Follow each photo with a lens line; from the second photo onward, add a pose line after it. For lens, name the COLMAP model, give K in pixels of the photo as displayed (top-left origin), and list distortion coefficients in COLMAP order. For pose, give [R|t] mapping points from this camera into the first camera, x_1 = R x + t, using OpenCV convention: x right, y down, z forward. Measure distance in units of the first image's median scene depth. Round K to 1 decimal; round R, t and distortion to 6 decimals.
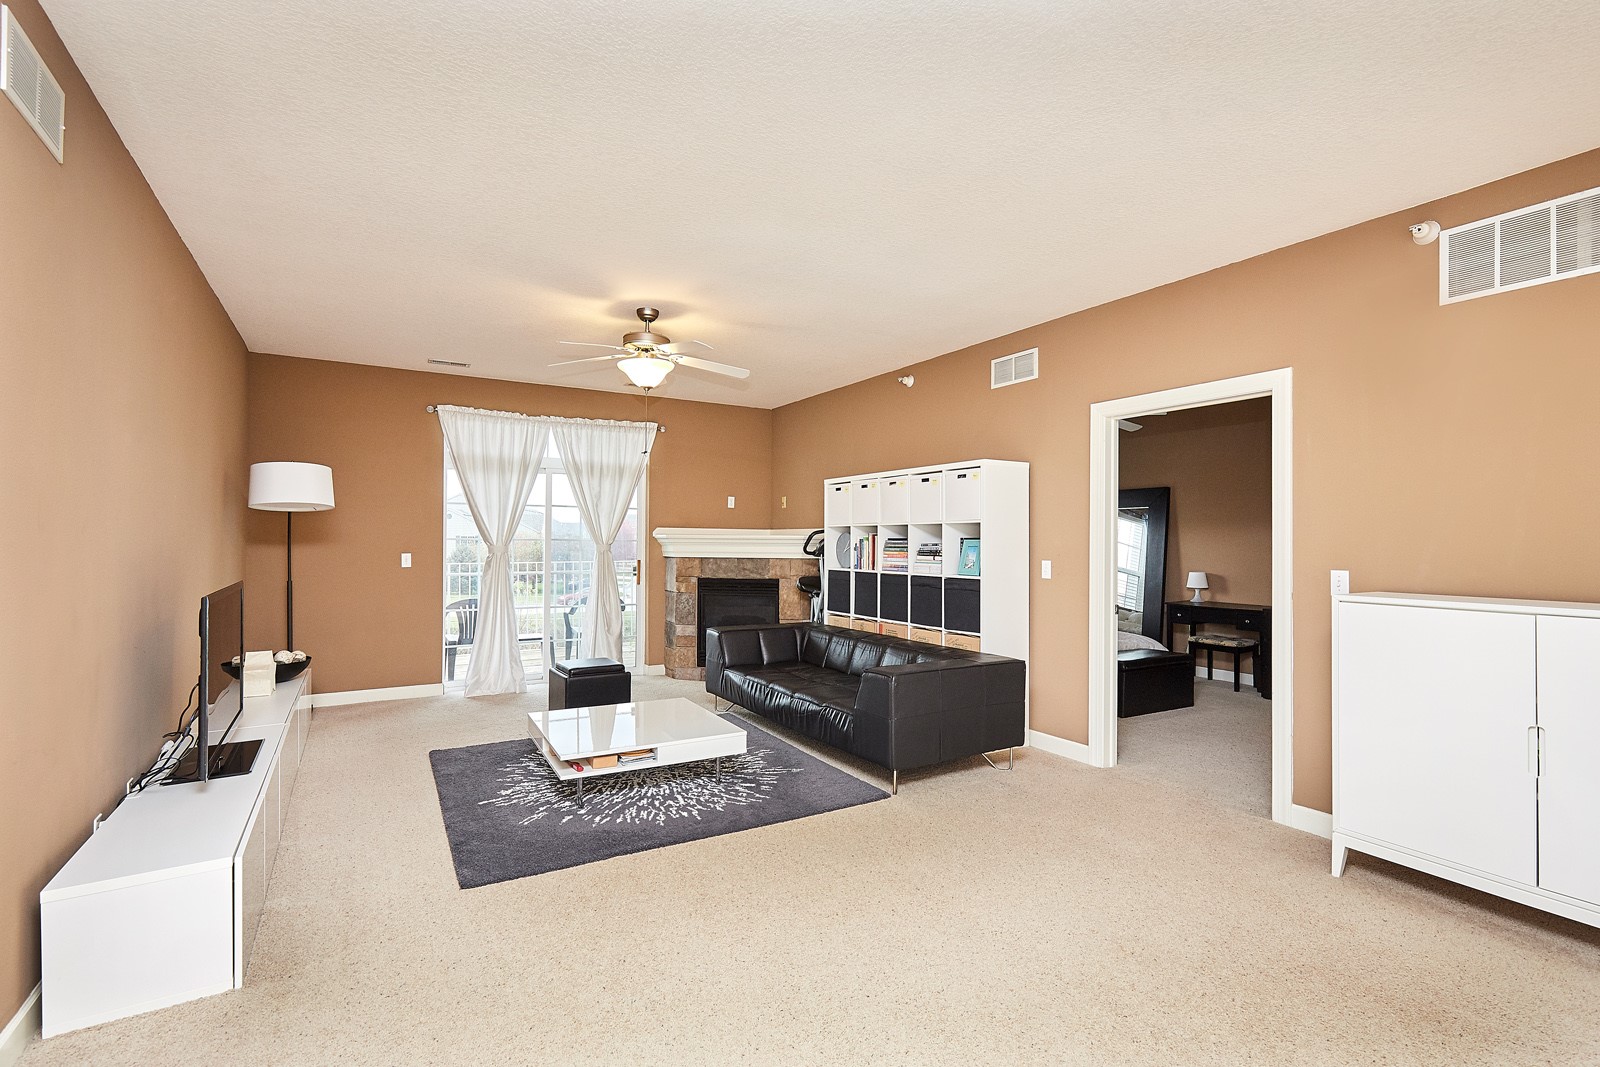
lens RADIAL K [[745.1, 0, 801.8], [0, 745.1, 533.3], [0, 0, 1]] dist [0.010293, -0.005101]
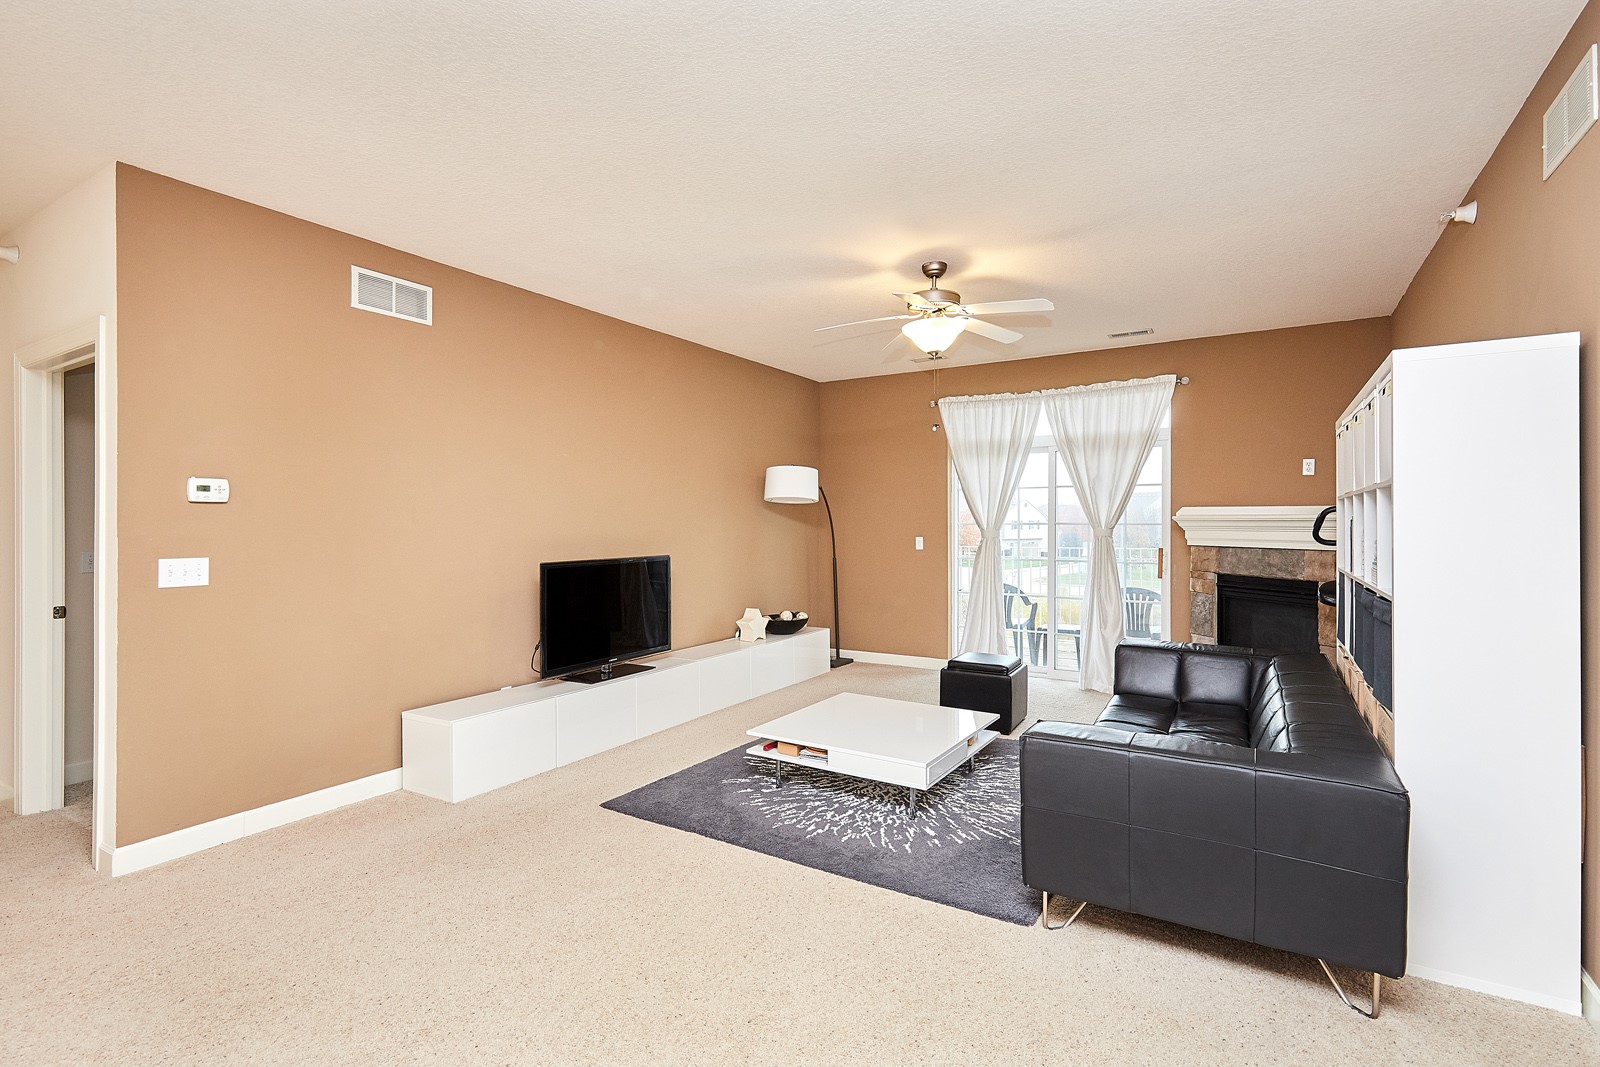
lens RADIAL K [[745.1, 0, 803.1], [0, 745.1, 520.8], [0, 0, 1]] dist [0.010293, -0.005101]
pose [[0.467070, -0.010087, -0.884163, 0.391246], [0.016312, 0.999863, -0.002790, 0.003219], [0.884070, -0.013119, 0.467171, 0.348379]]
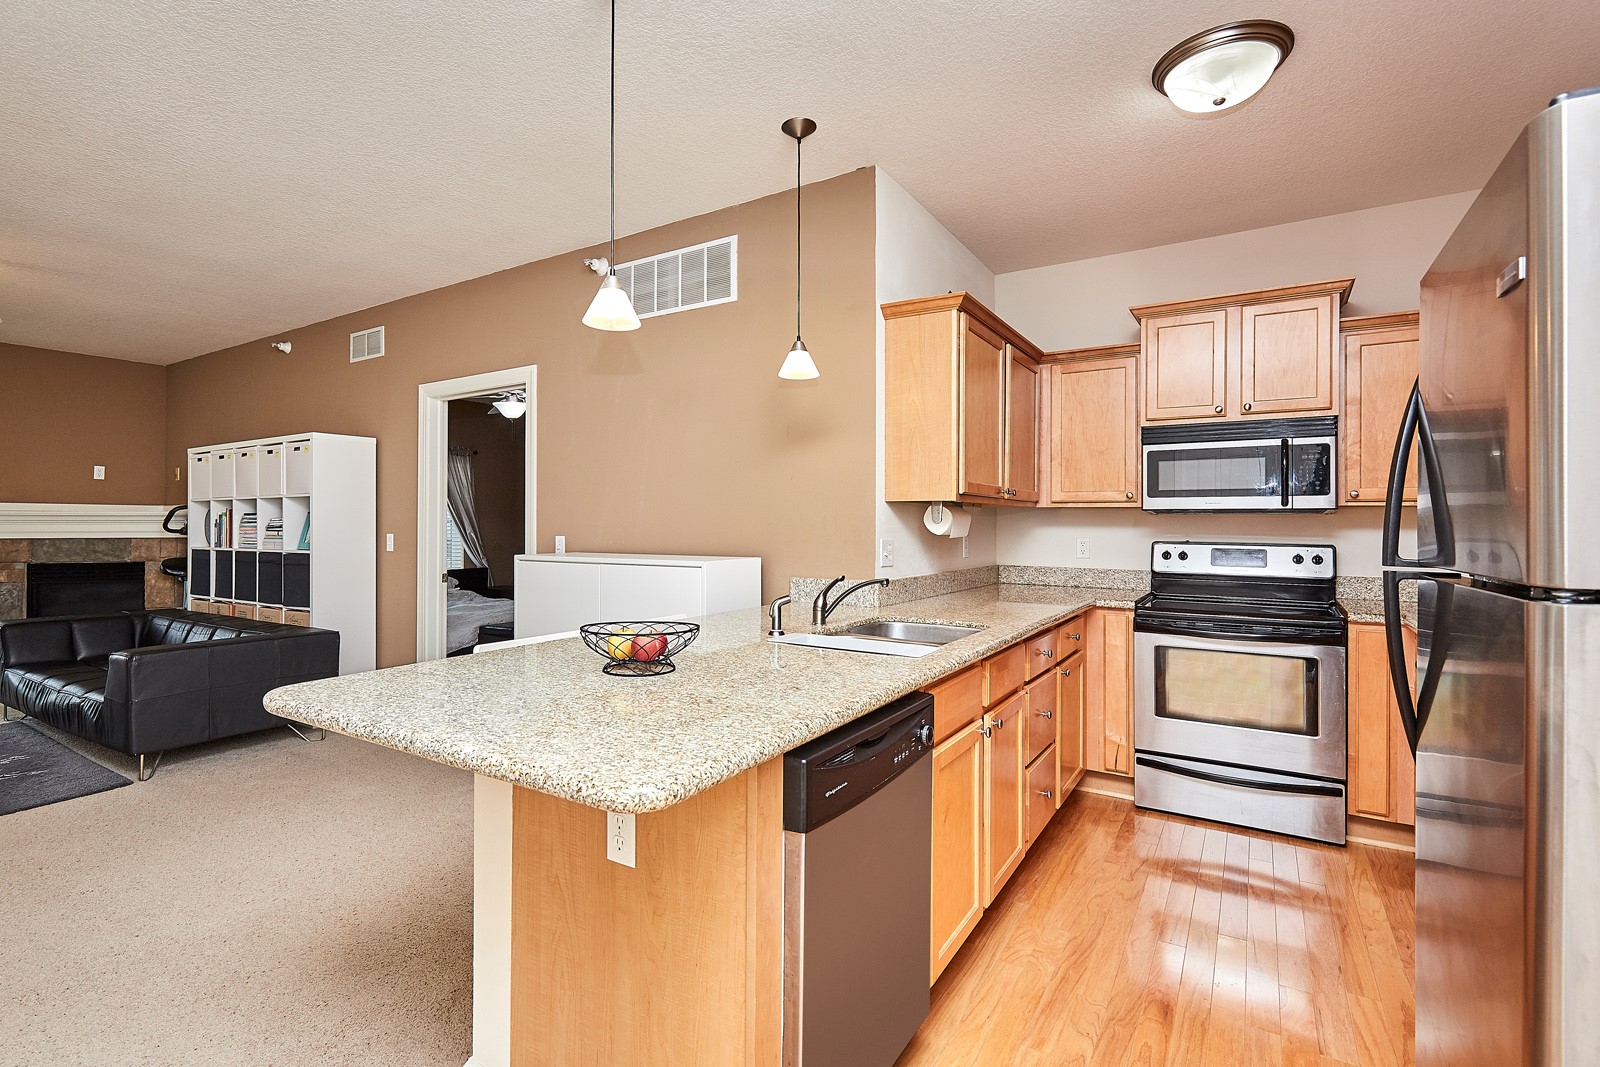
lens RADIAL K [[745.1, 0, 772.2], [0, 745.1, 530.4], [0, 0, 1]] dist [0.010293, -0.005101]
pose [[0.892378, -0.012162, 0.451125, 0.268405], [0.001957, 0.999732, 0.023081, 0.007047], [-0.451285, -0.019714, 0.892162, -0.133900]]
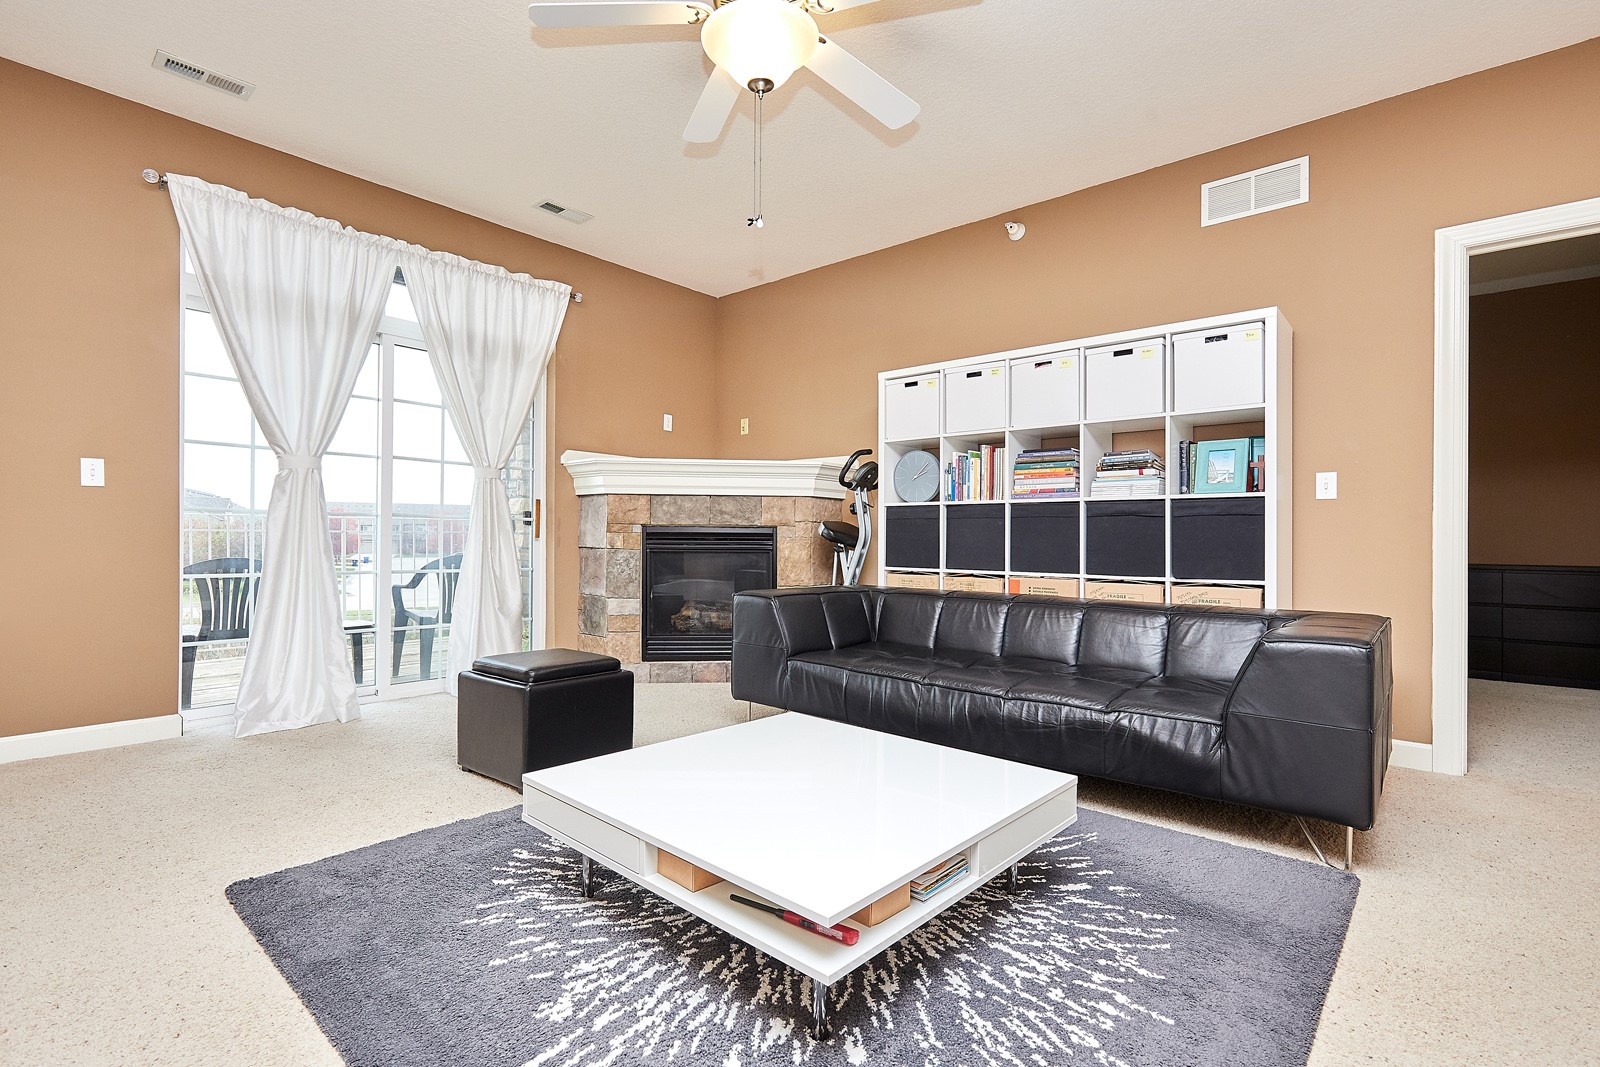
lens RADIAL K [[745.1, 0, 796.9], [0, 745.1, 531.0], [0, 0, 1]] dist [0.010293, -0.005101]
pose [[0.946812, 0.012867, 0.321530, -0.268902], [-0.012978, 0.999914, -0.001796, 0.077274], [-0.321525, -0.002472, 0.946898, 0.413613]]
